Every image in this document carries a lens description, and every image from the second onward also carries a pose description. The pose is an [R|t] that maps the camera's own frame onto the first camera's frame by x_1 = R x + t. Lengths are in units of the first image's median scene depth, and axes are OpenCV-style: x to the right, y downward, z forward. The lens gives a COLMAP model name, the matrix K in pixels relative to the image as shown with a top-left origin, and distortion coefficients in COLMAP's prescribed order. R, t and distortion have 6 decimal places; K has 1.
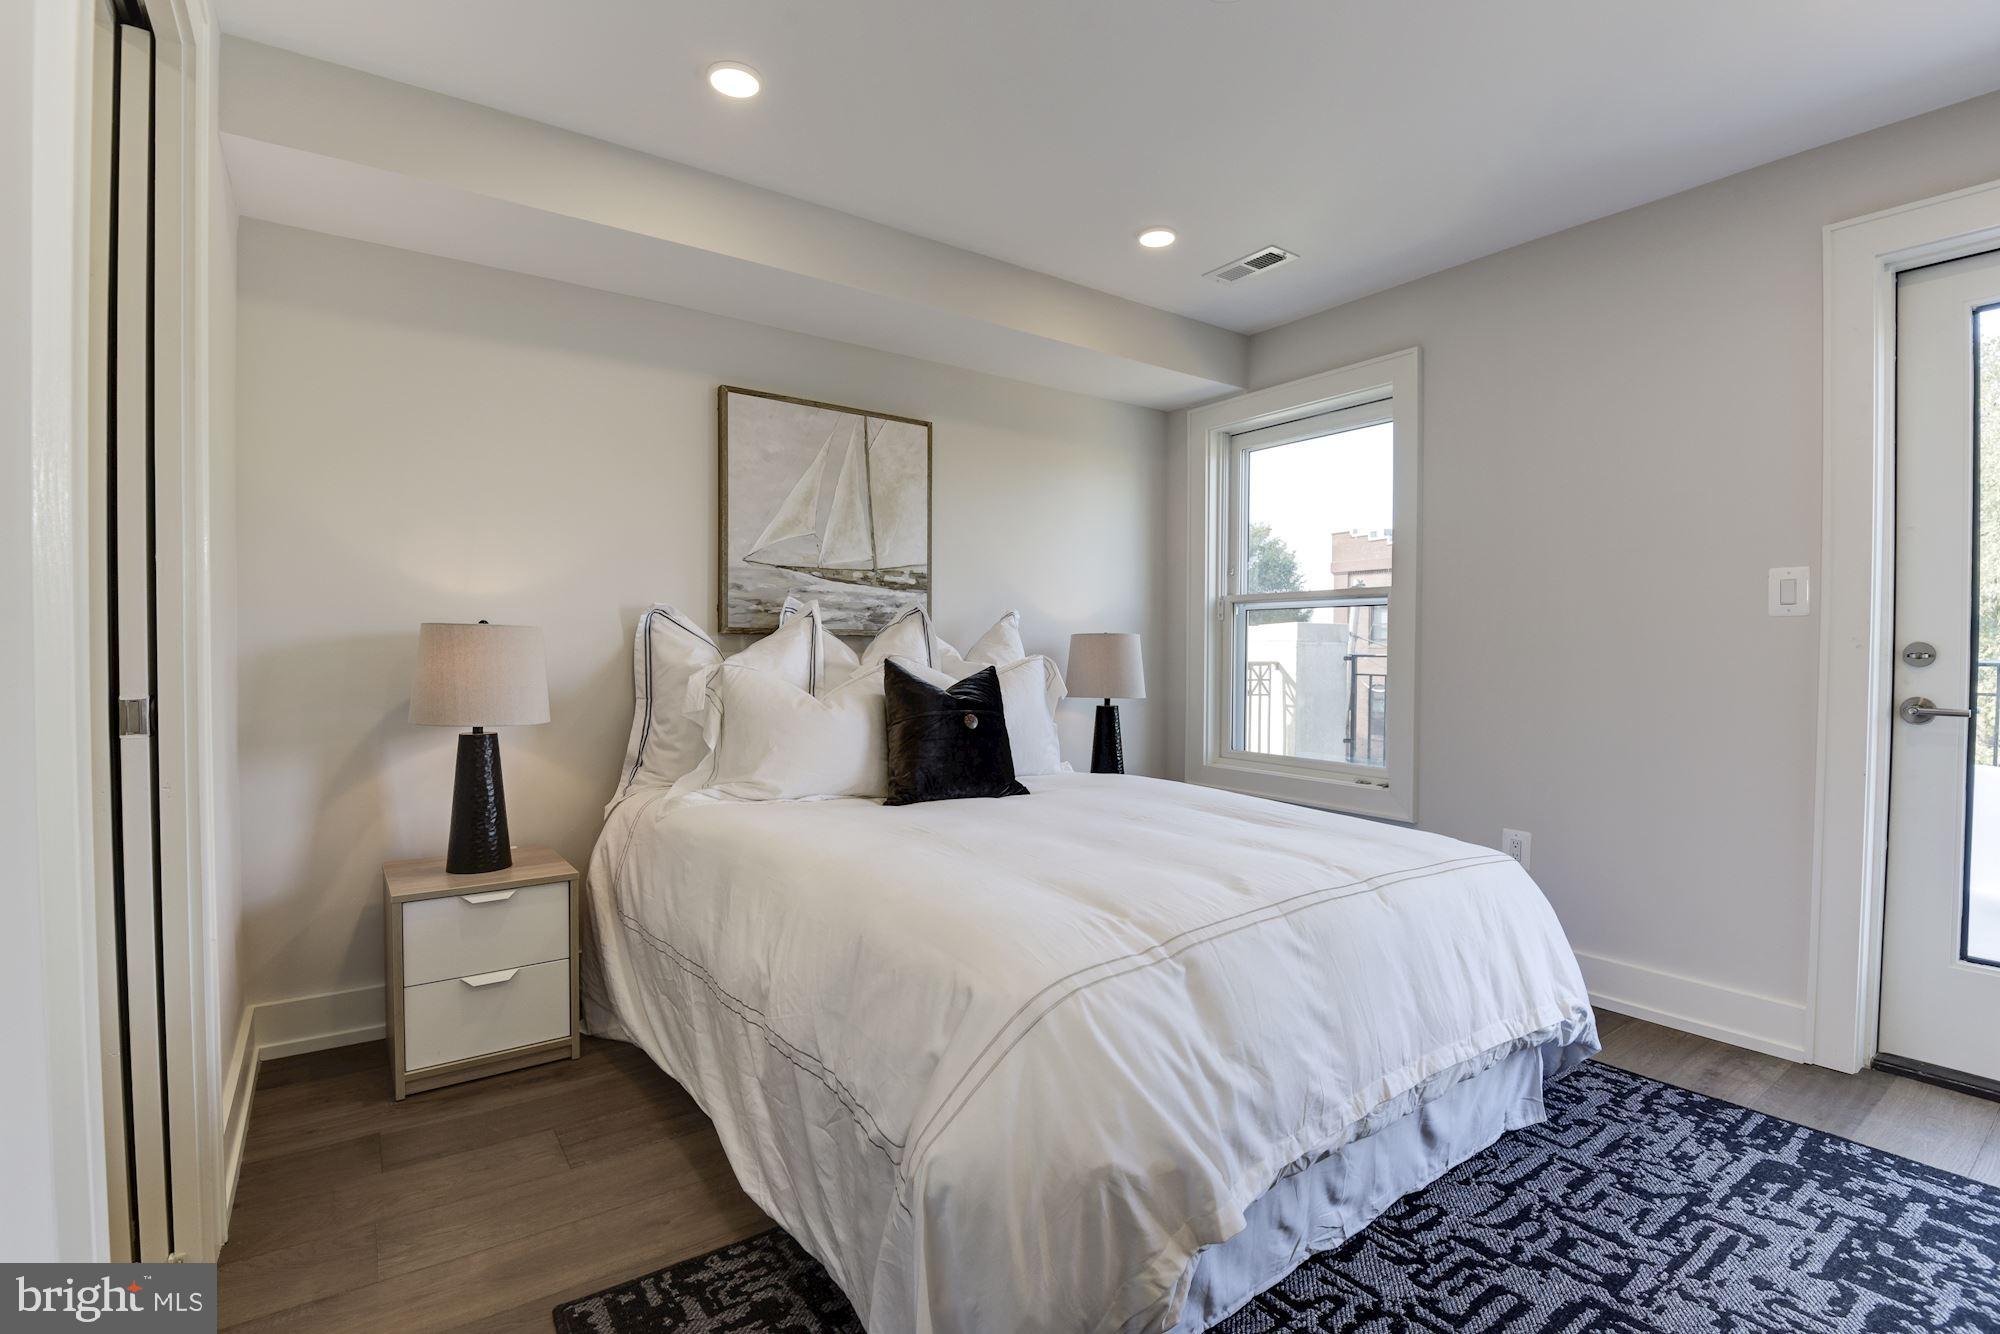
lens RADIAL K [[935.0, 0, 1032.5], [0, 935.0, 653.4], [0, 0, 1]] dist [-0.008644, -0.000581]
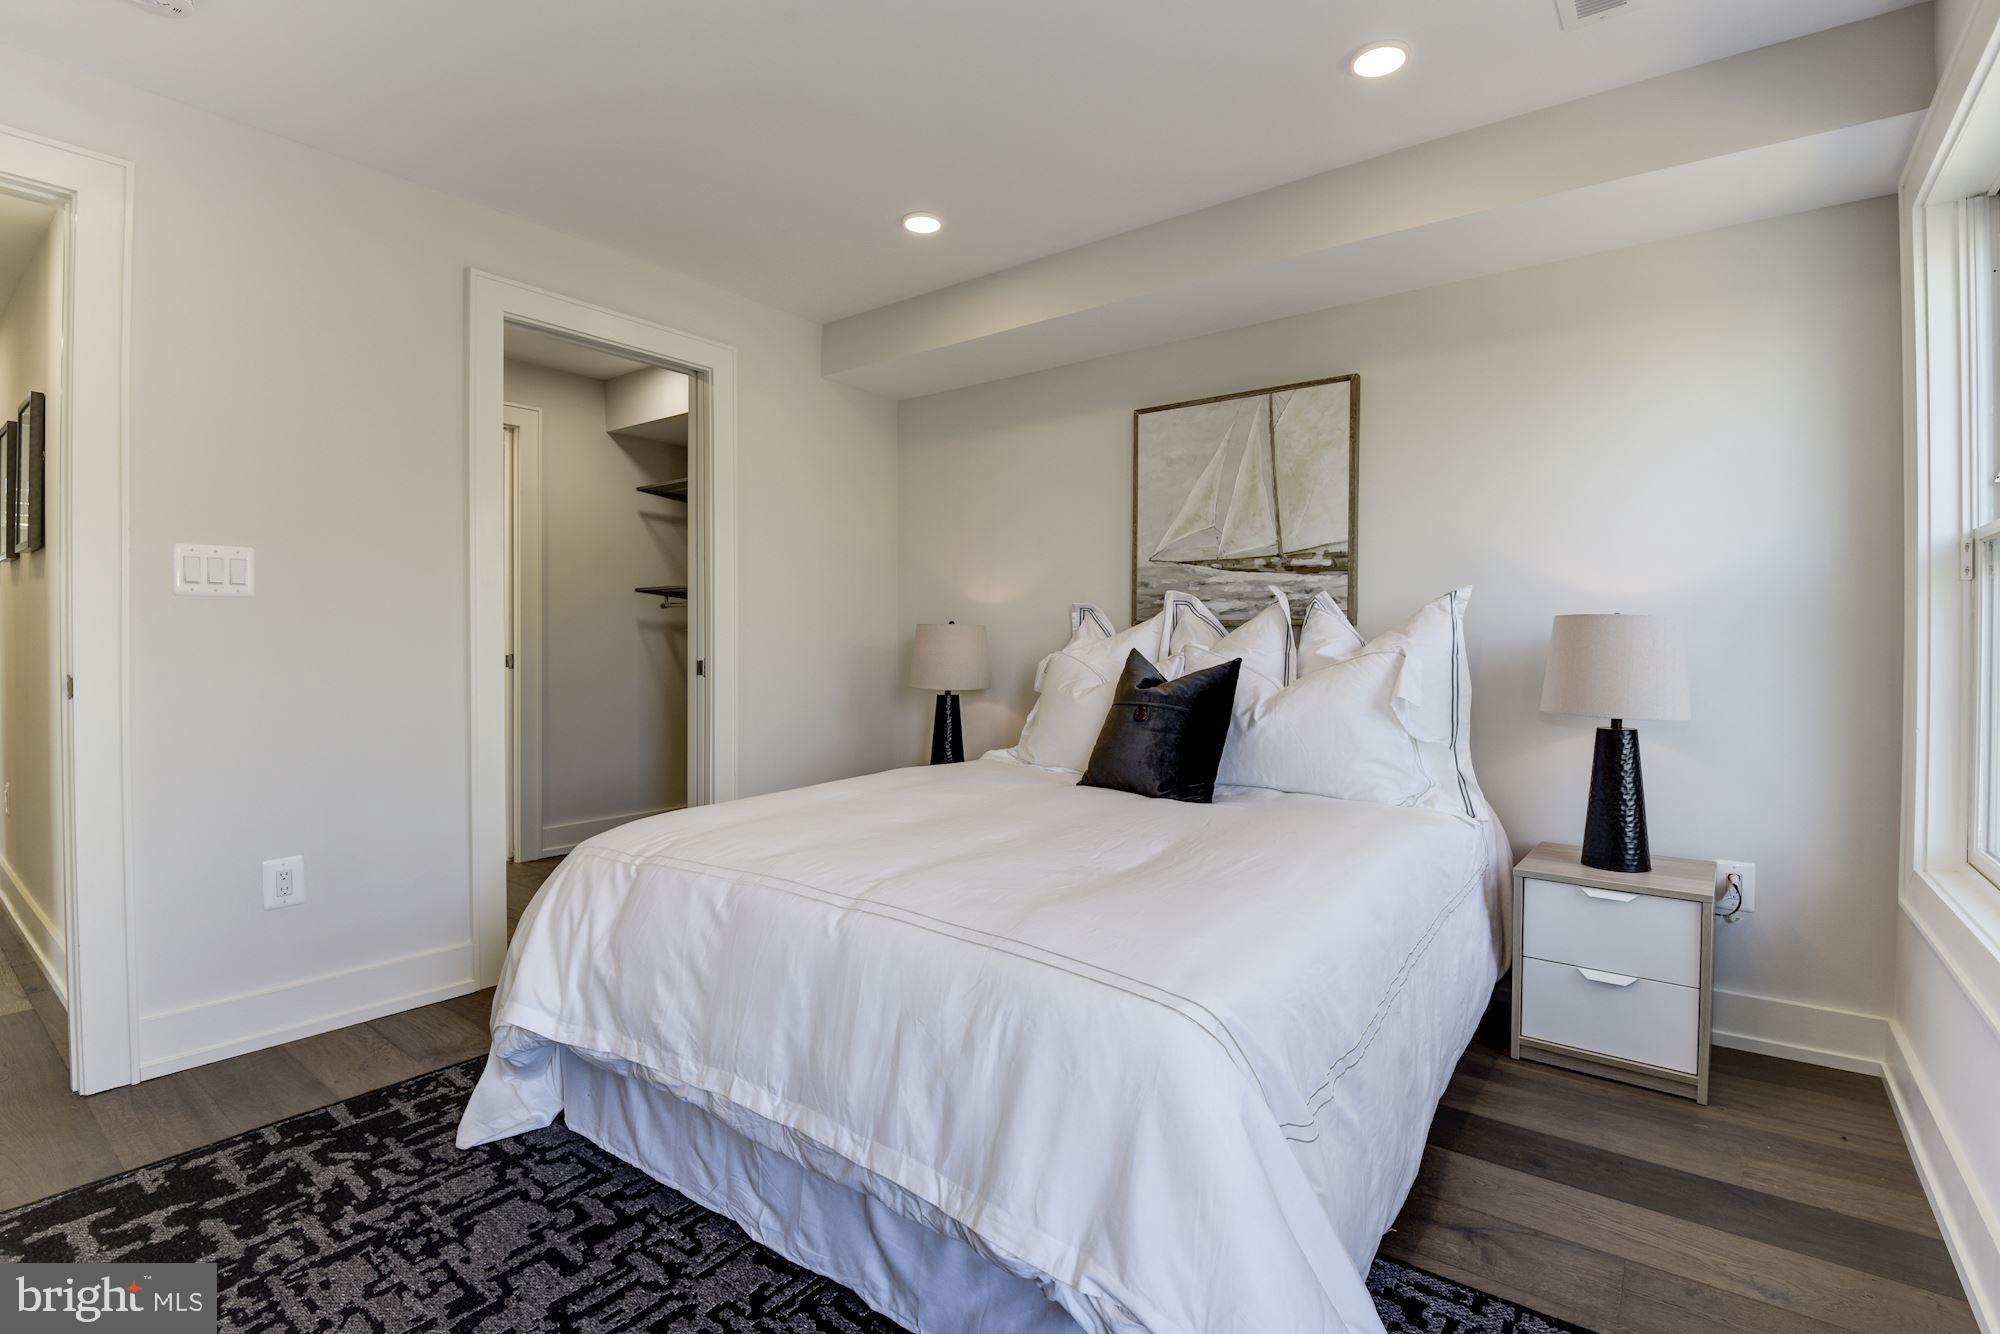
lens RADIAL K [[917.4, 0, 975.5], [0, 917.4, 655.1], [0, 0, 1]] dist [-0.024943, -0.000266]
pose [[0.251924, 0.013798, -0.967649, 0.643586], [-0.003566, 0.999905, 0.013330, -0.000001], [0.967740, 0.000092, 0.251950, 0.476257]]
